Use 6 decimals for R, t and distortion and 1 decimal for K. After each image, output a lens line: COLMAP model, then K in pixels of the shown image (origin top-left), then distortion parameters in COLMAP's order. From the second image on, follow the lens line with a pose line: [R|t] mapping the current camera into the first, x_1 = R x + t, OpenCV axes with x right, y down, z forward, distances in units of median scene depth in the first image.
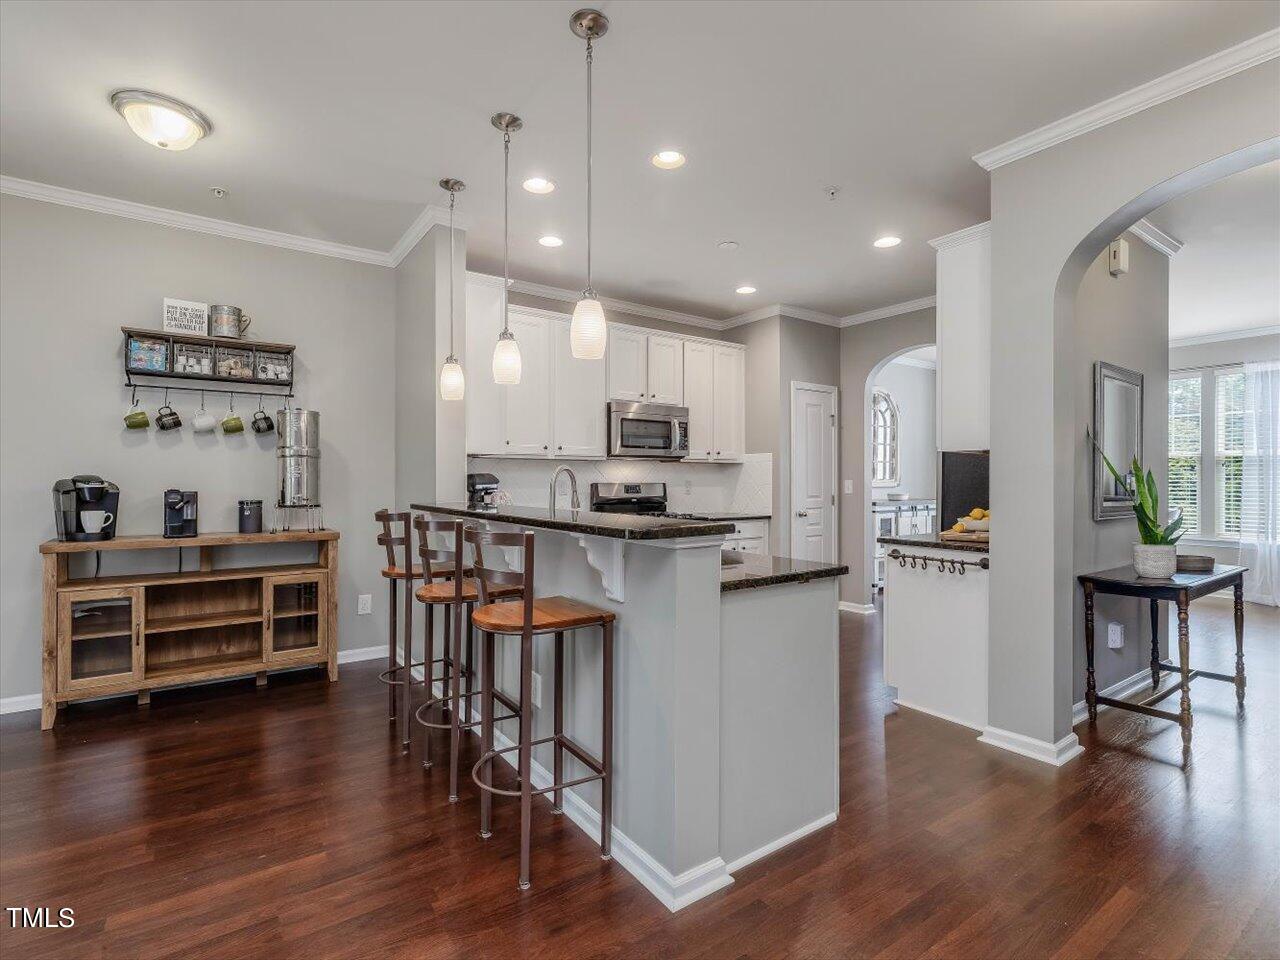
lens RADIAL K [[615.4, 0, 617.9], [0, 615.4, 484.7], [0, 0, 1]] dist [0.001759, 0.000219]
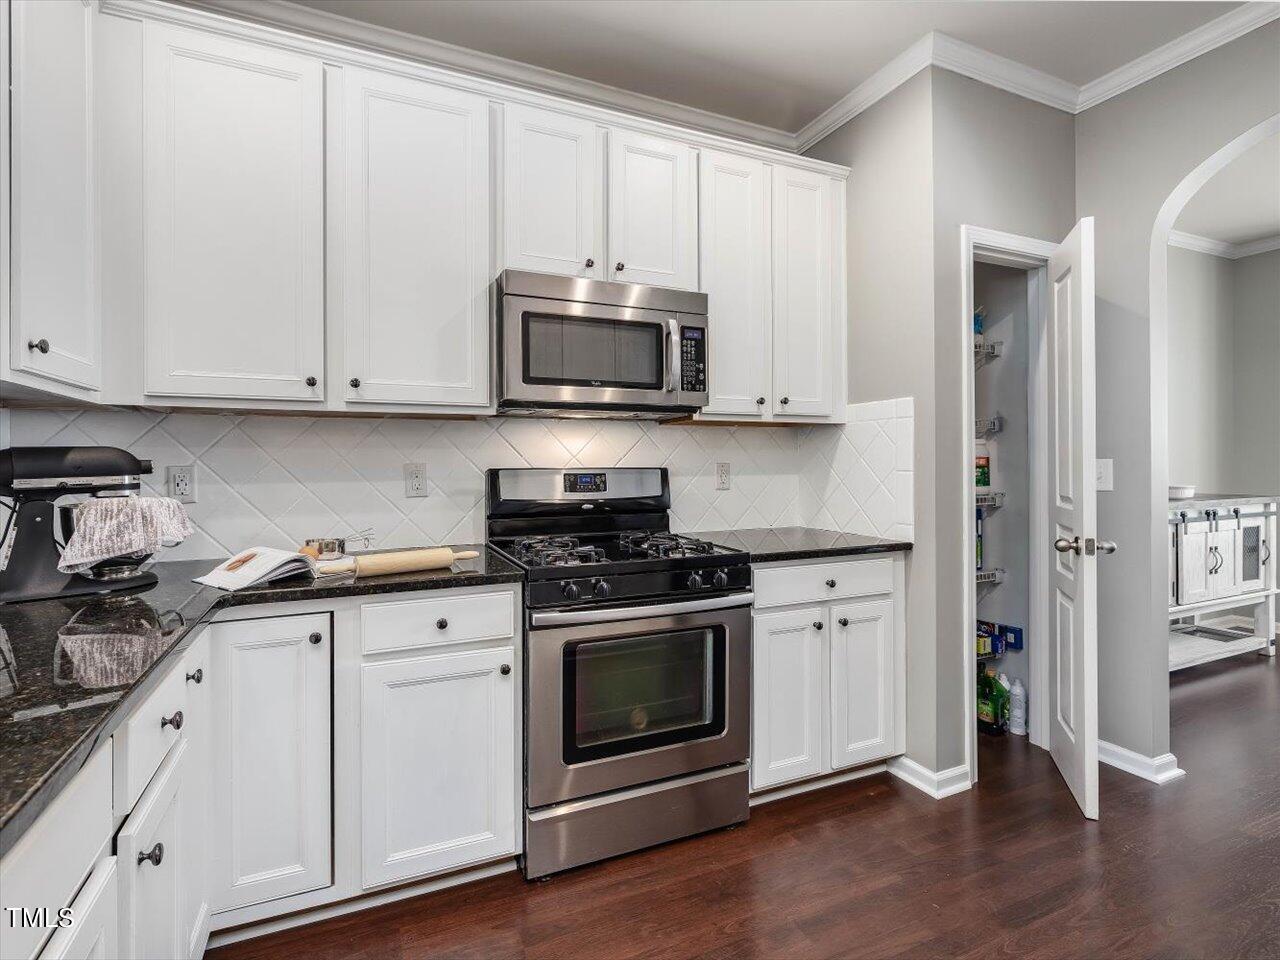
lens RADIAL K [[620.2, 0, 598.7], [0, 620.2, 462.5], [0, 0, 1]] dist [-0.001354, -0.000094]
pose [[0.981457, -0.005307, -0.191610, 0.120523], [0.004493, 0.999979, -0.004680, -0.005074], [0.191631, 0.003733, 0.981460, 0.547477]]
